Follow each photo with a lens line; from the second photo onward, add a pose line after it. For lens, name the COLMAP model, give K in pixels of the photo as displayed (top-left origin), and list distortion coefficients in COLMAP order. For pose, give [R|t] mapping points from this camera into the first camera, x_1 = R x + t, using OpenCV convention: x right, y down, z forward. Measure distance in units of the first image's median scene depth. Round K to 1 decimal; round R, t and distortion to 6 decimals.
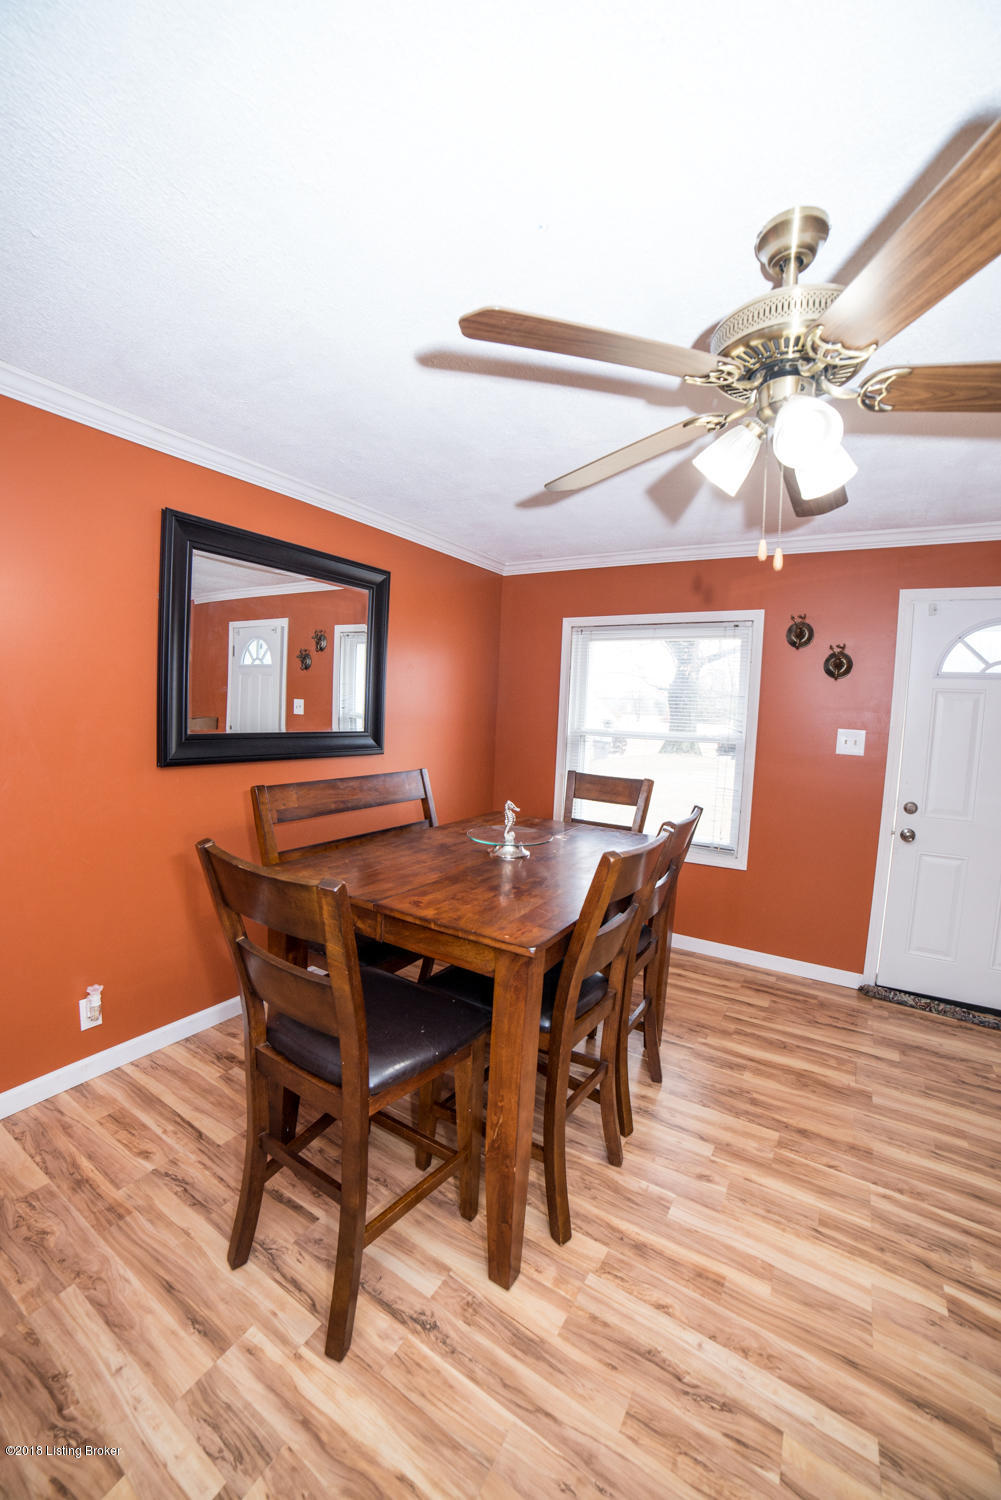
lens RADIAL K [[612.8, 0, 500.5], [0, 612.8, 750.0], [0, 0, 1]] dist [-0.078835, 0.028761]
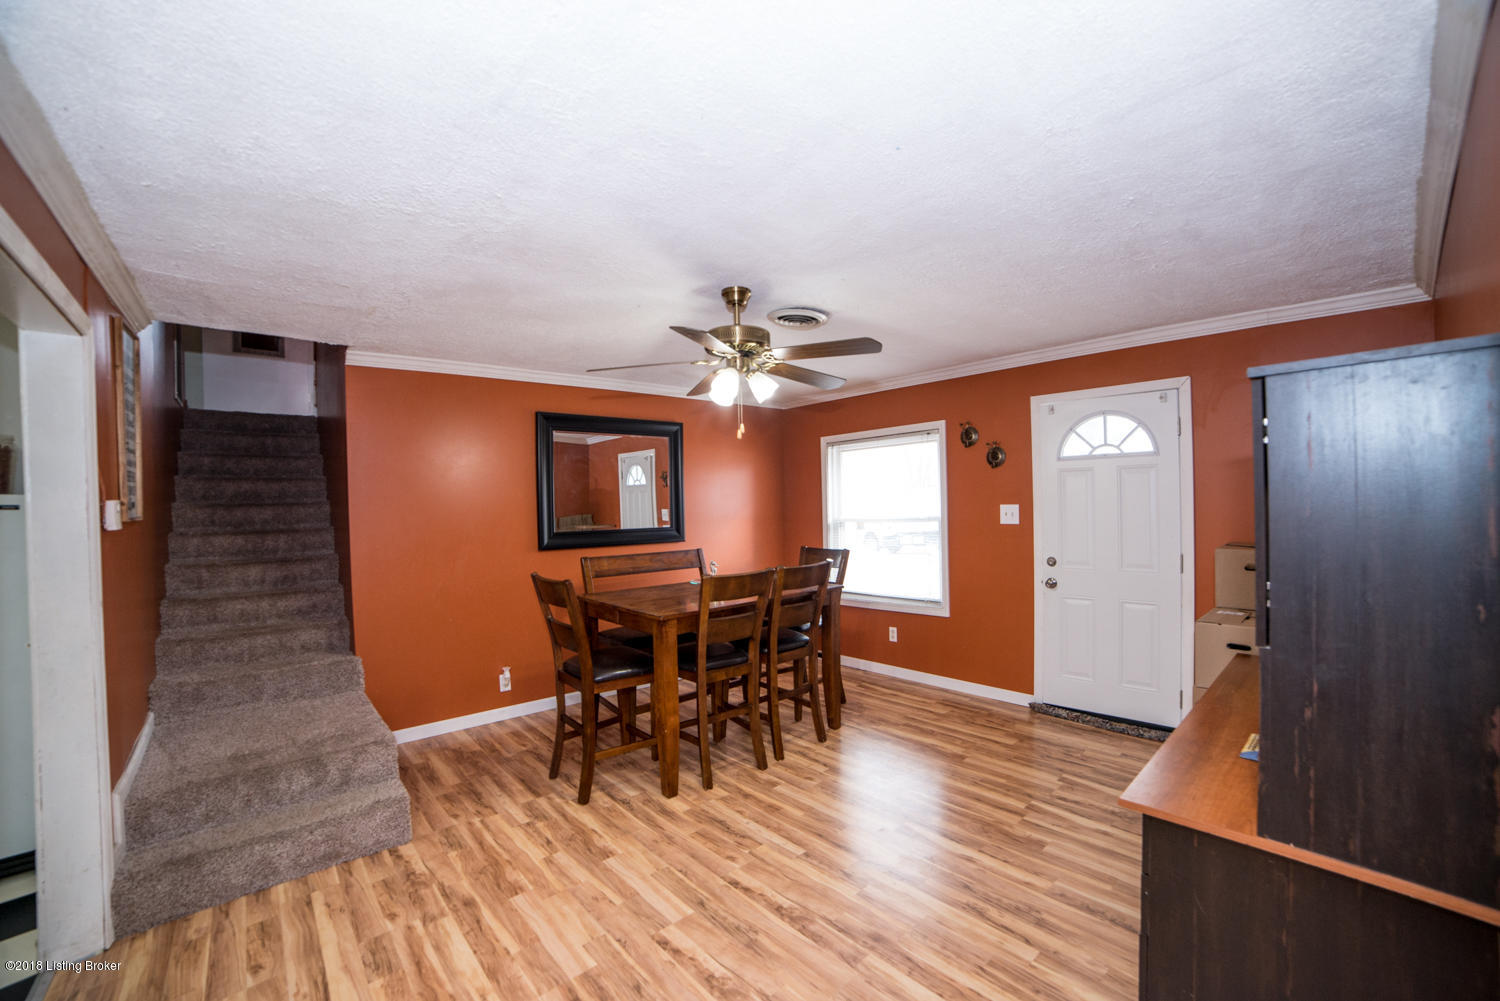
lens RADIAL K [[604.5, 0, 750.0], [0, 604.5, 500.5], [0, 0, 1]] dist [-0.056707, 0.000105]
pose [[0.957876, -0.066521, -0.279373, 0.546422], [0.044355, 0.995399, -0.084936, 0.057480], [0.283738, 0.068967, 0.956419, -0.559248]]
